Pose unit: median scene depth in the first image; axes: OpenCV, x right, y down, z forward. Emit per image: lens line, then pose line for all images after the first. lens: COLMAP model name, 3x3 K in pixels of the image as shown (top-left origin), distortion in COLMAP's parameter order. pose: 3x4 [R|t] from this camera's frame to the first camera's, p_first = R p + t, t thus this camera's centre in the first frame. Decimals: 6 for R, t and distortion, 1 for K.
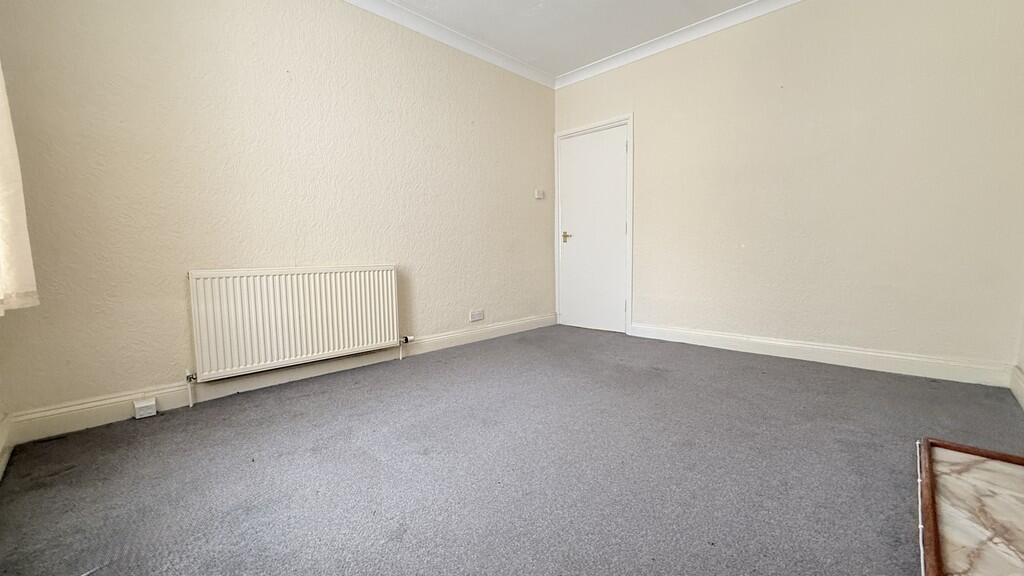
lens RADIAL K [[409.9, 0, 510.7], [0, 409.9, 287.7], [0, 0, 1]] dist [-0.000971, -0.000078]
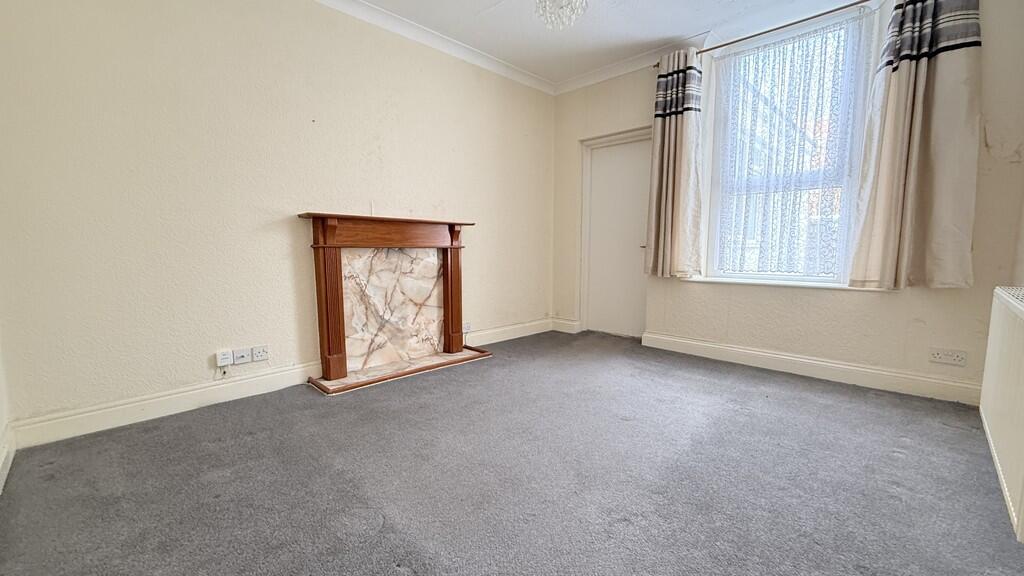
lens RADIAL K [[409.9, 0, 511.8], [0, 409.9, 287.8], [0, 0, 1]] dist [-0.000971, -0.000078]
pose [[-0.999805, 0.018401, 0.007174, 0.196817], [0.019432, 0.981469, 0.190635, -0.184123], [-0.003533, 0.190738, -0.981635, 1.524439]]
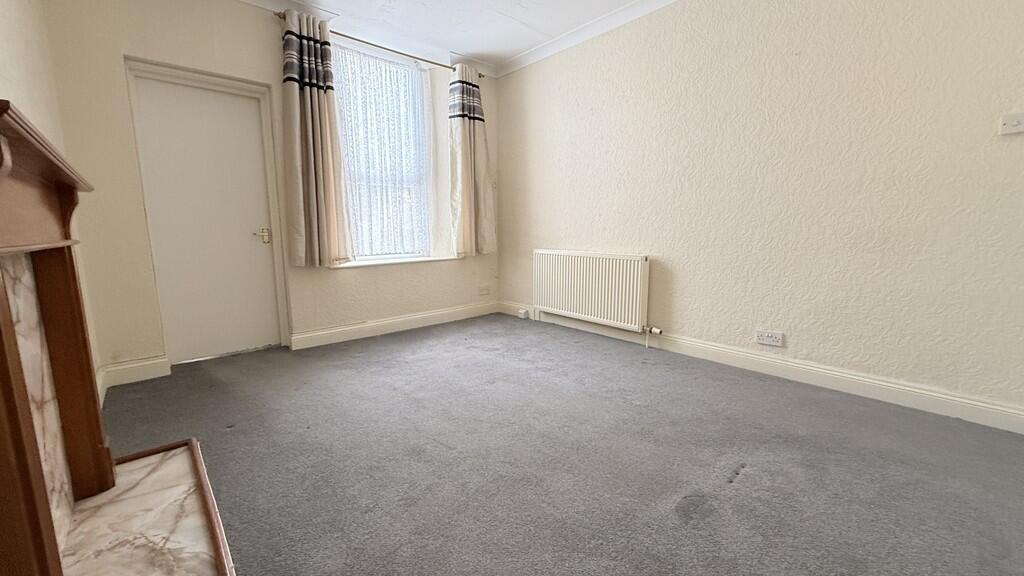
lens RADIAL K [[409.9, 0, 511.0], [0, 409.9, 290.9], [0, 0, 1]] dist [-0.000971, -0.000078]
pose [[-0.069144, 0.172538, -0.982573, 0.896180], [-0.081290, 0.980680, 0.177927, -0.145937], [0.994289, 0.092176, -0.053783, 0.829263]]
